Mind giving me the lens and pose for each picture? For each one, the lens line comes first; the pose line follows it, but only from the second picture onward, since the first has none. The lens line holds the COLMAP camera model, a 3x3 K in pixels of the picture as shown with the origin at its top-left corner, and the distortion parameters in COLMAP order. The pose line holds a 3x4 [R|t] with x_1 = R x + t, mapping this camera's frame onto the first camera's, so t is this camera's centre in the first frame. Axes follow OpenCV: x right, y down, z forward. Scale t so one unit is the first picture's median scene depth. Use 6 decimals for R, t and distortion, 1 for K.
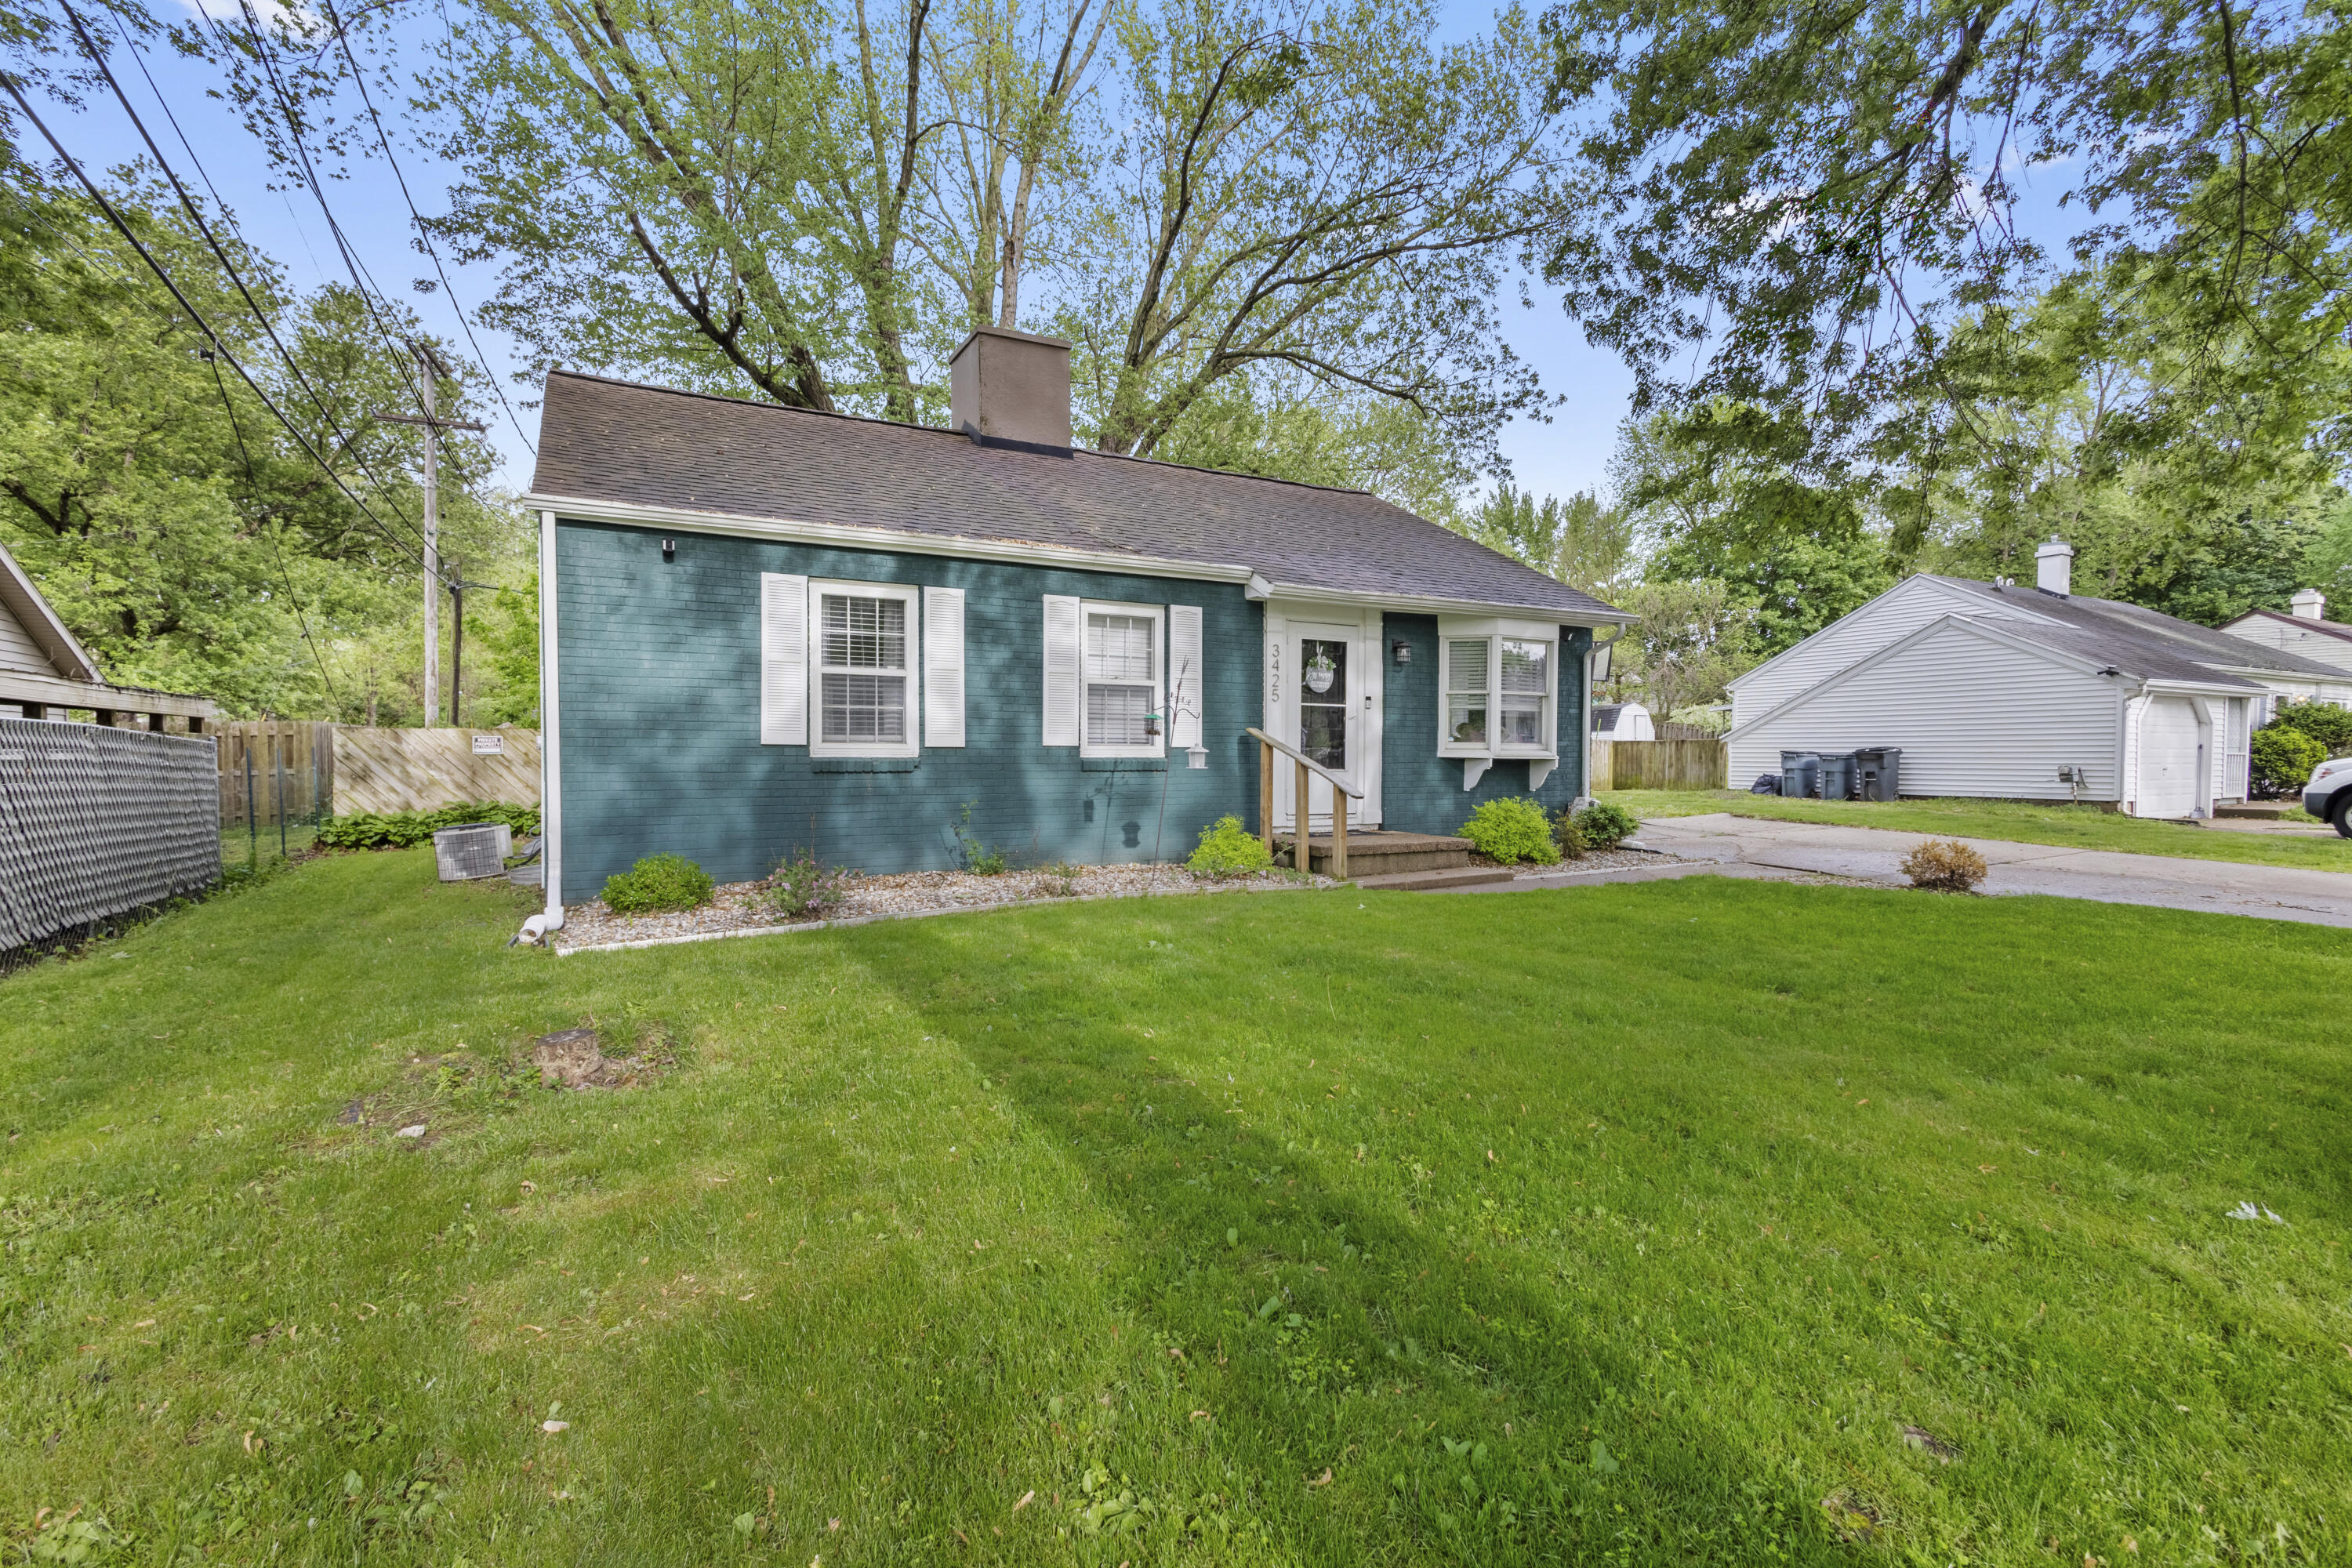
lens RADIAL K [[1082.7, 0, 1168.5], [0, 1082.7, 784.1], [0, 0, 1]] dist [0.009816, -0.000859]
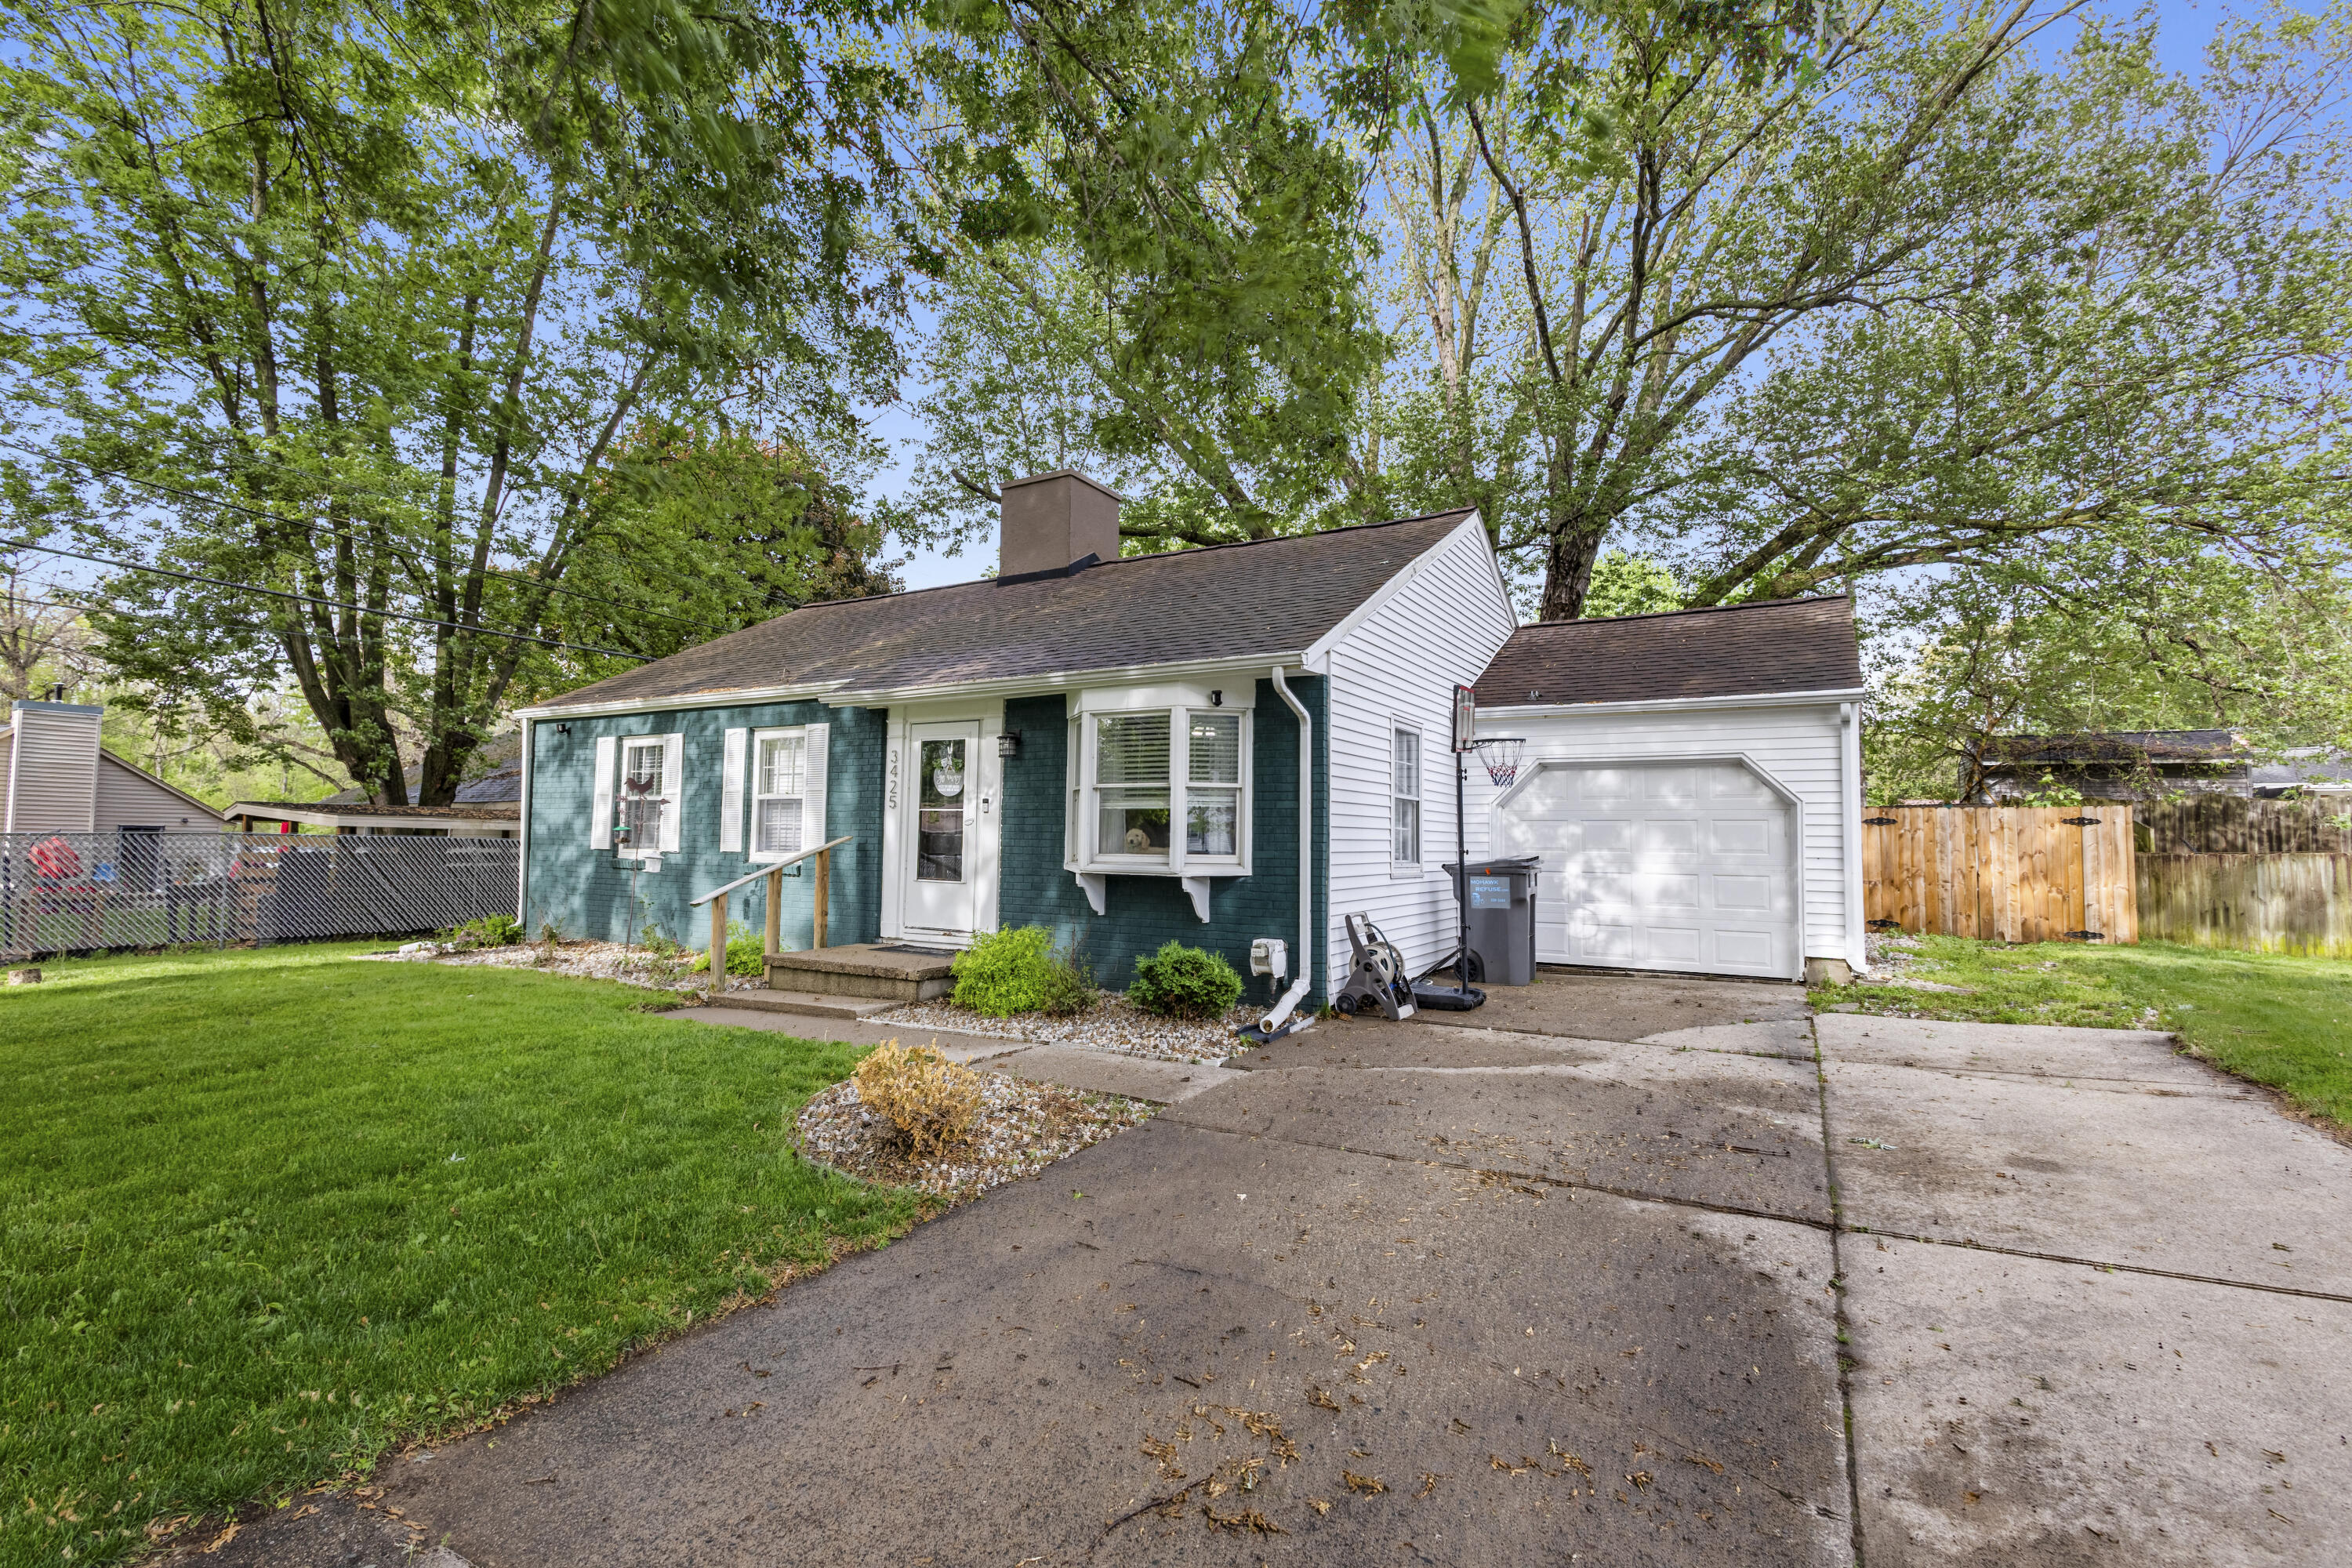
lens RADIAL K [[1082.7, 0, 1168.5], [0, 1082.7, 784.1], [0, 0, 1]] dist [0.009816, -0.000859]
pose [[0.517576, -0.050150, -0.854166, 1.144821], [-0.039383, 0.995827, -0.082331, -0.030362], [0.854731, 0.076252, 0.513441, 0.769862]]
